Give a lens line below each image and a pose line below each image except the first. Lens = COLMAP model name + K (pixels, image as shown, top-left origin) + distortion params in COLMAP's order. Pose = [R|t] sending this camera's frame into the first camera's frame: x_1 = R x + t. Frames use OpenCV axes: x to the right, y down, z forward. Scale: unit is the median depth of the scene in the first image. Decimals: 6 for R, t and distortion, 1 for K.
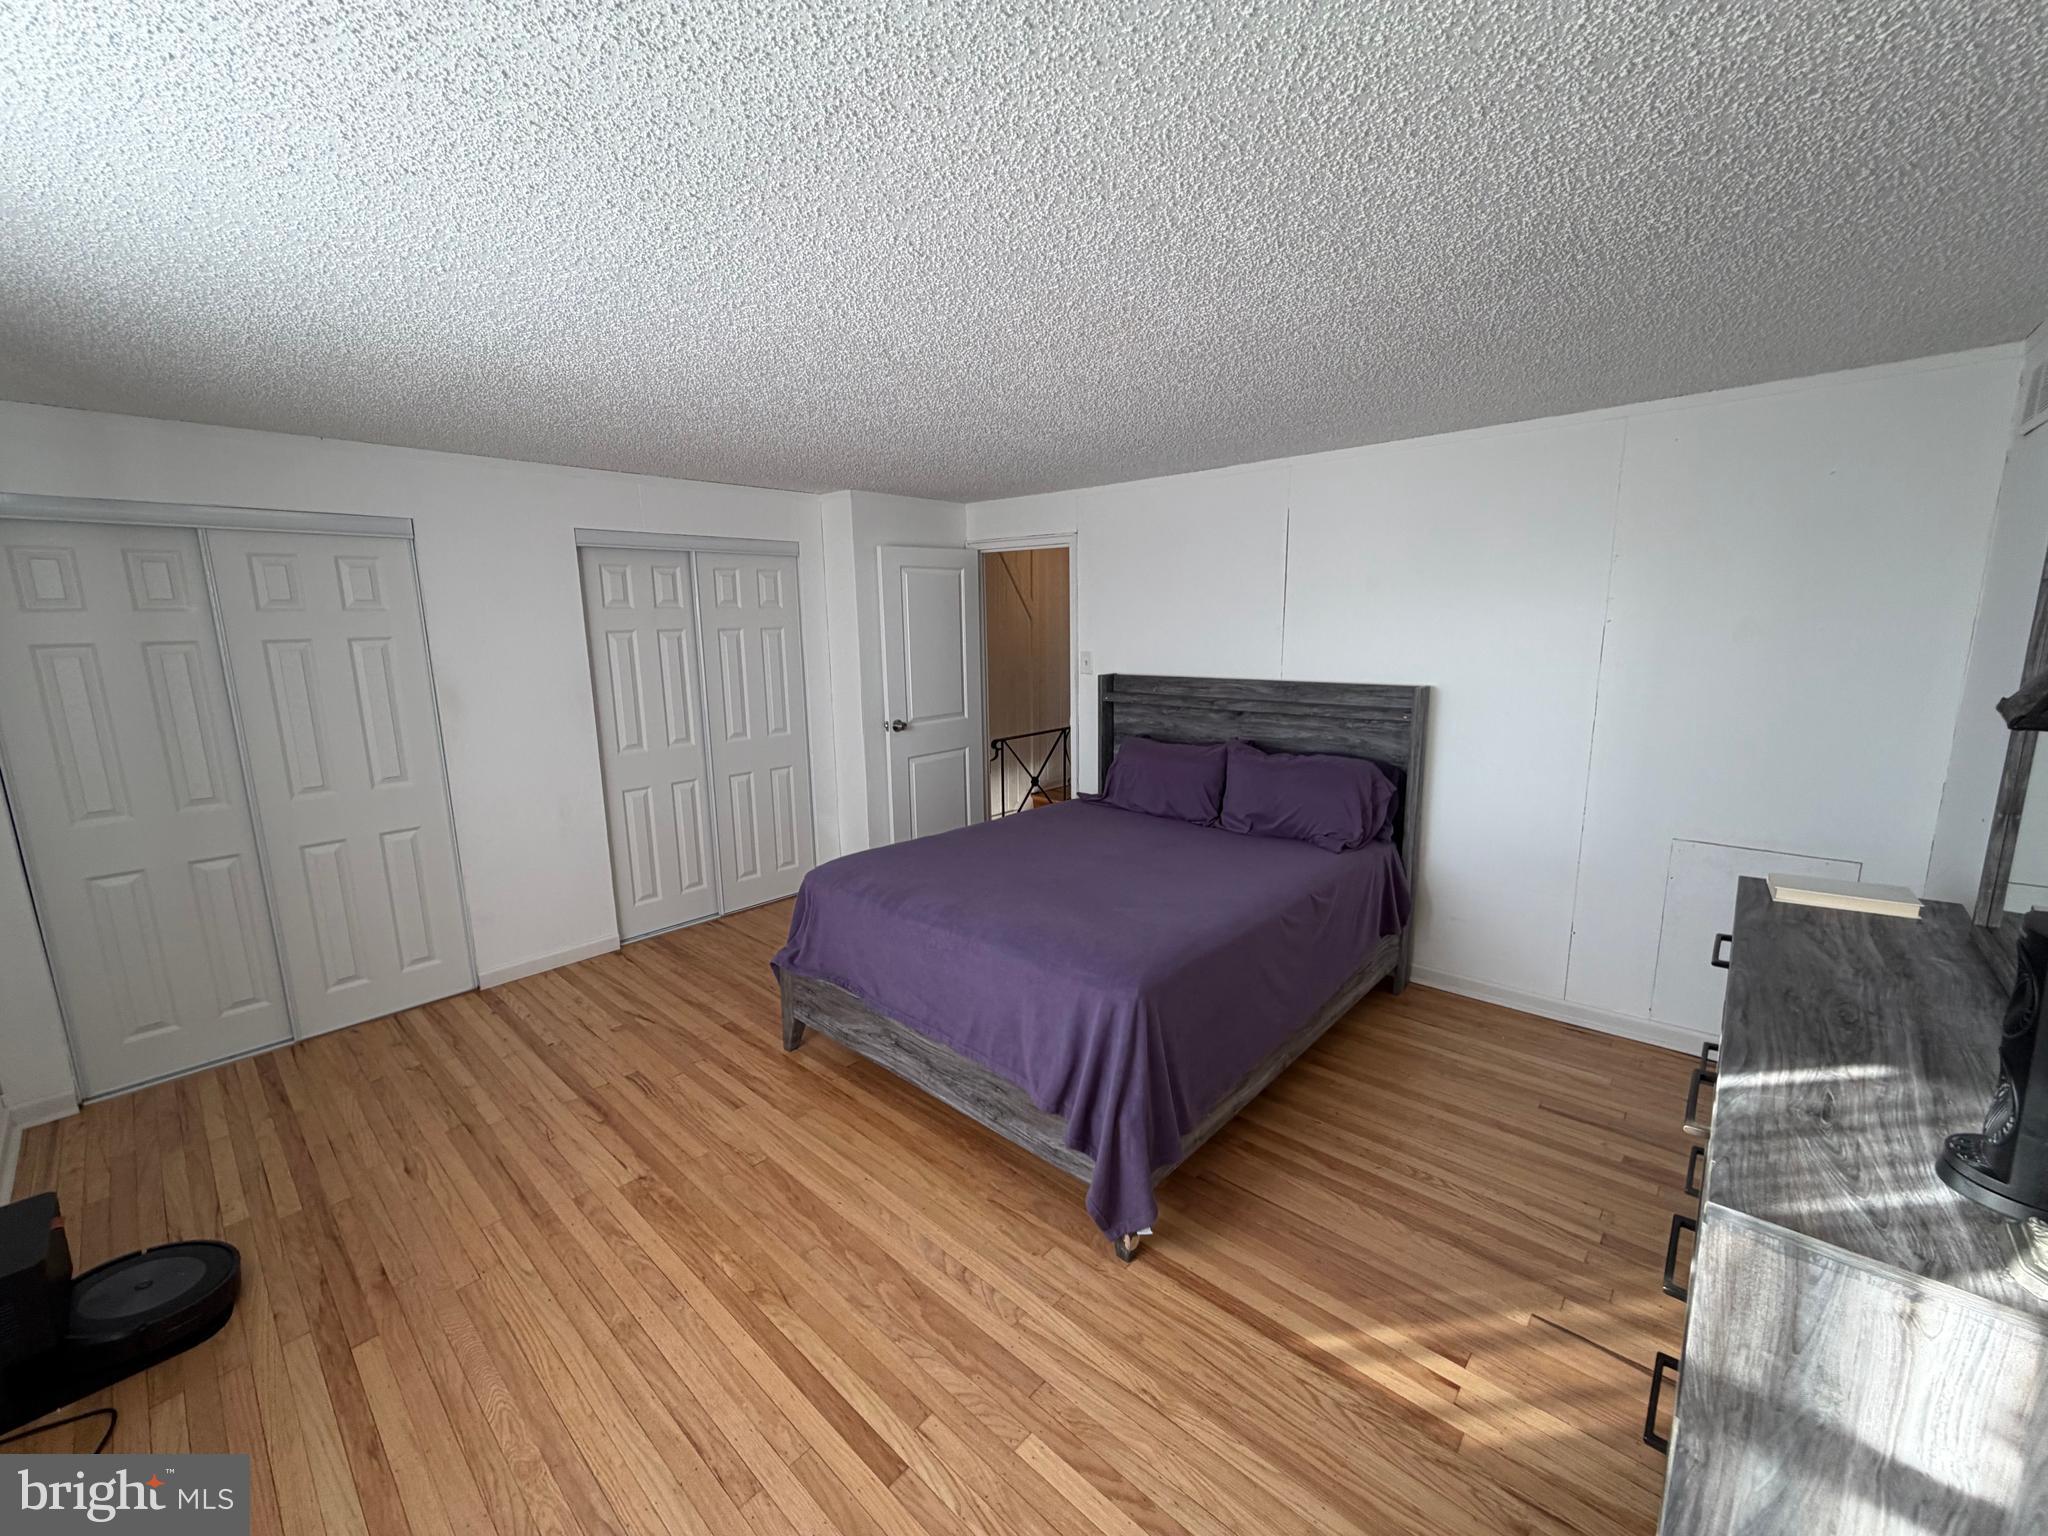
lens RADIAL K [[818.1, 0, 1023.1], [0, 818.1, 766.3], [0, 0, 1]] dist [0.000321, 0.000017]
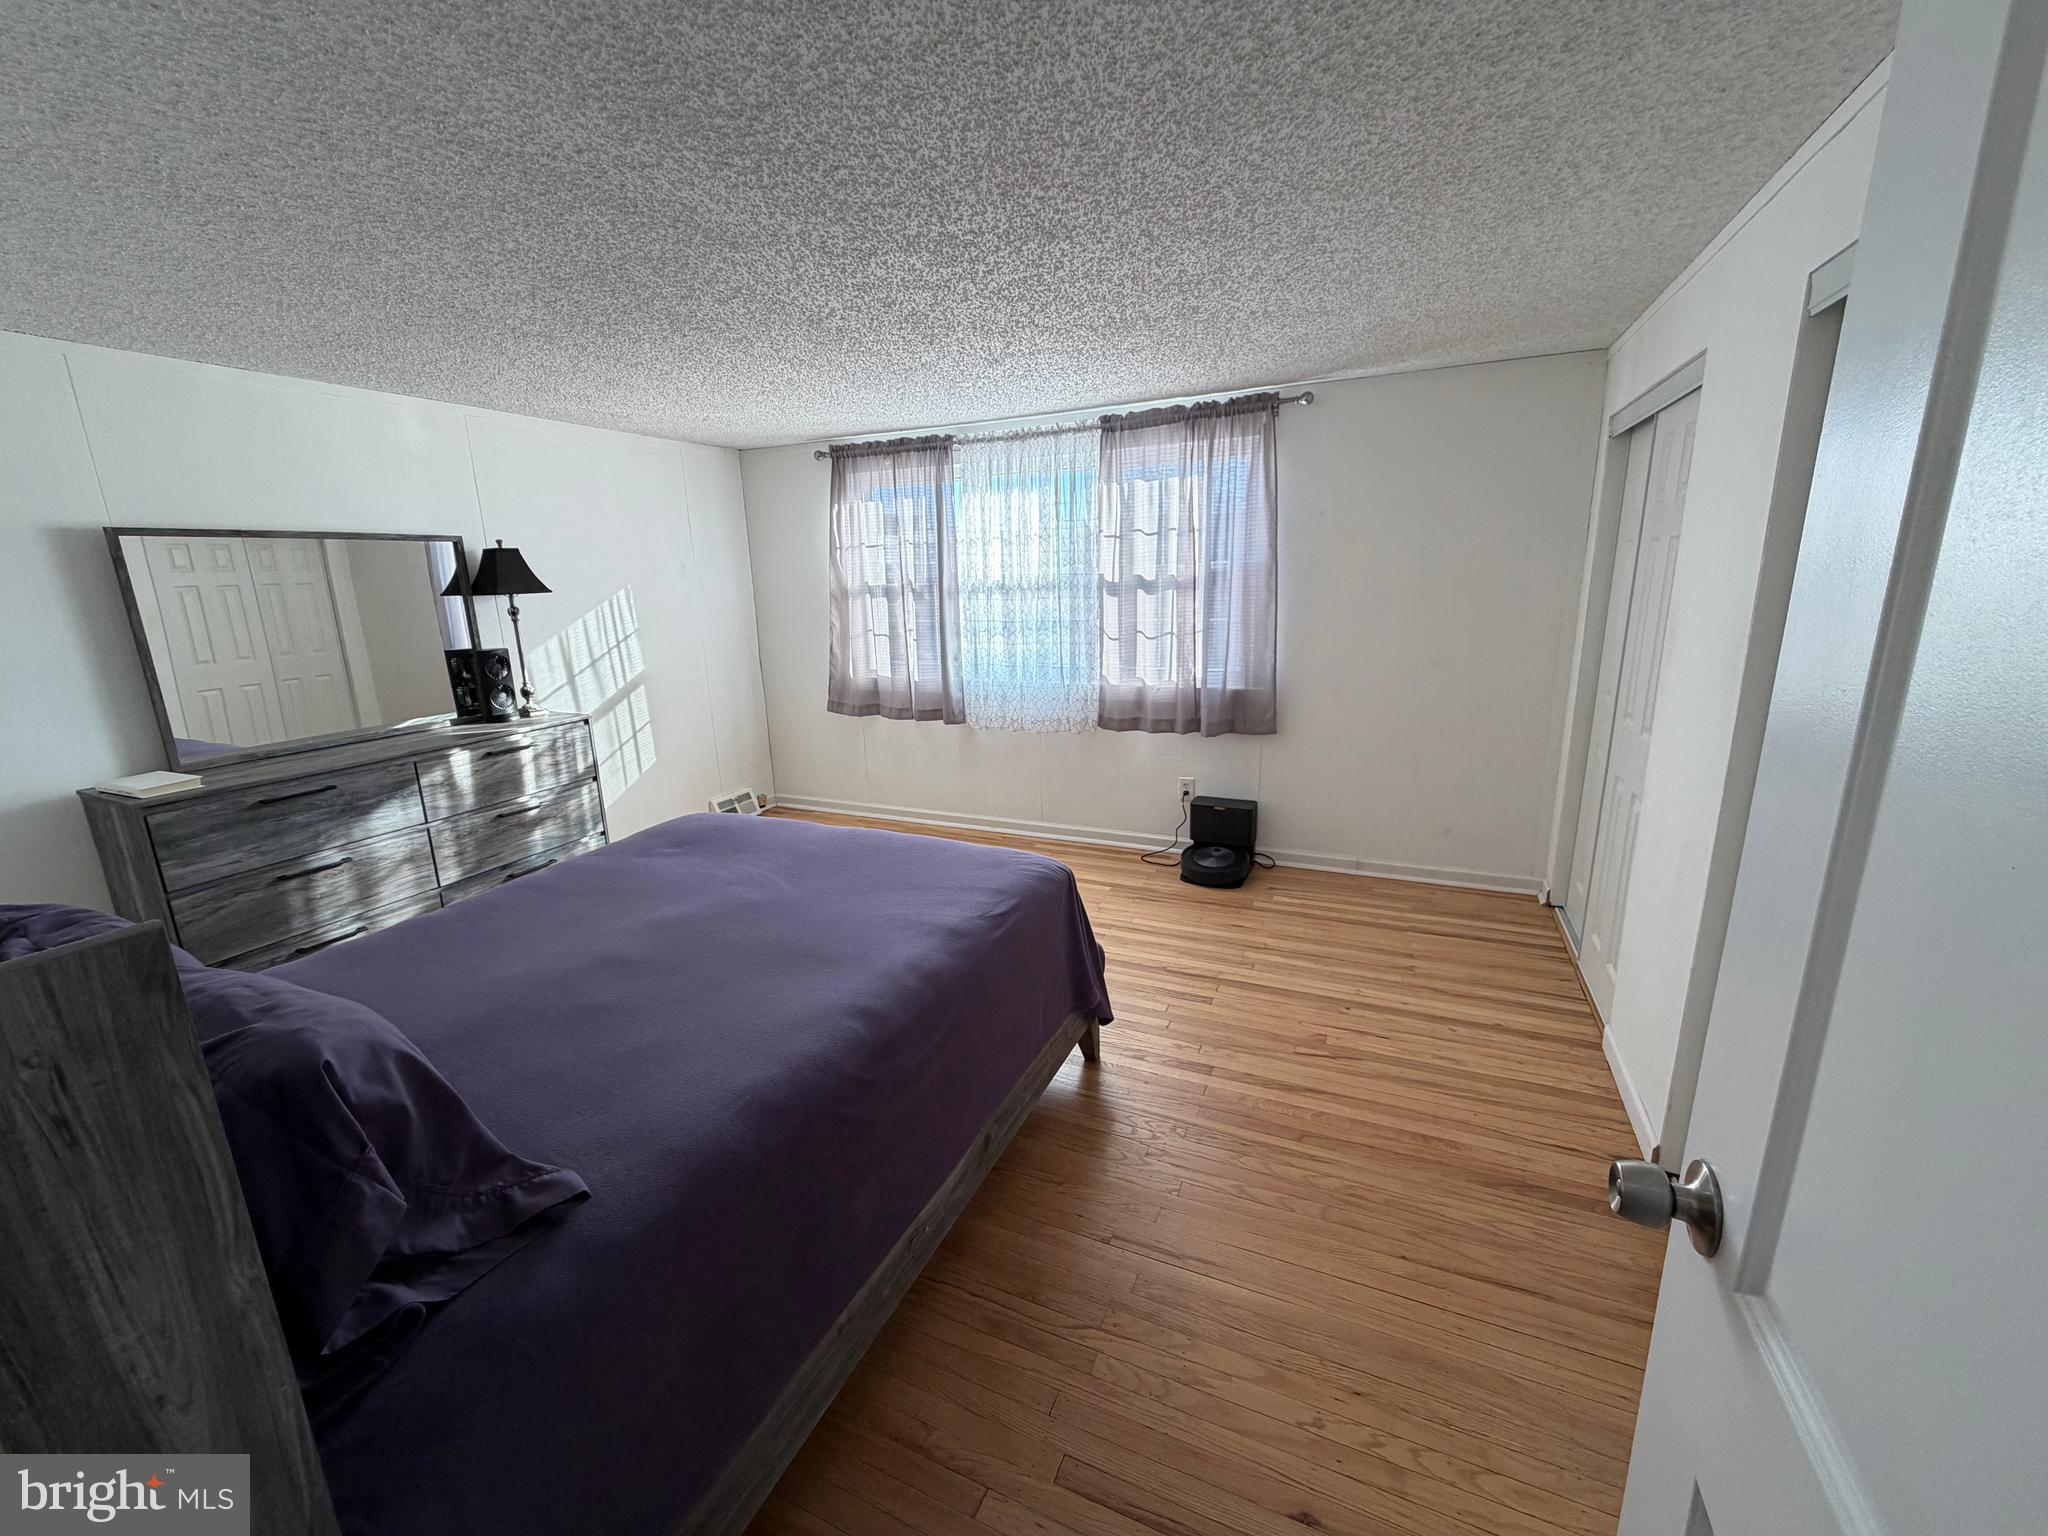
lens RADIAL K [[818.1, 0, 1026.5], [0, 818.1, 756.6], [0, 0, 1]] dist [0.000321, 0.000017]
pose [[-0.948569, 0.119634, -0.293095, -0.009042], [-0.008123, 0.916341, 0.400316, -0.308803], [0.316466, 0.382108, -0.868241, 1.757491]]
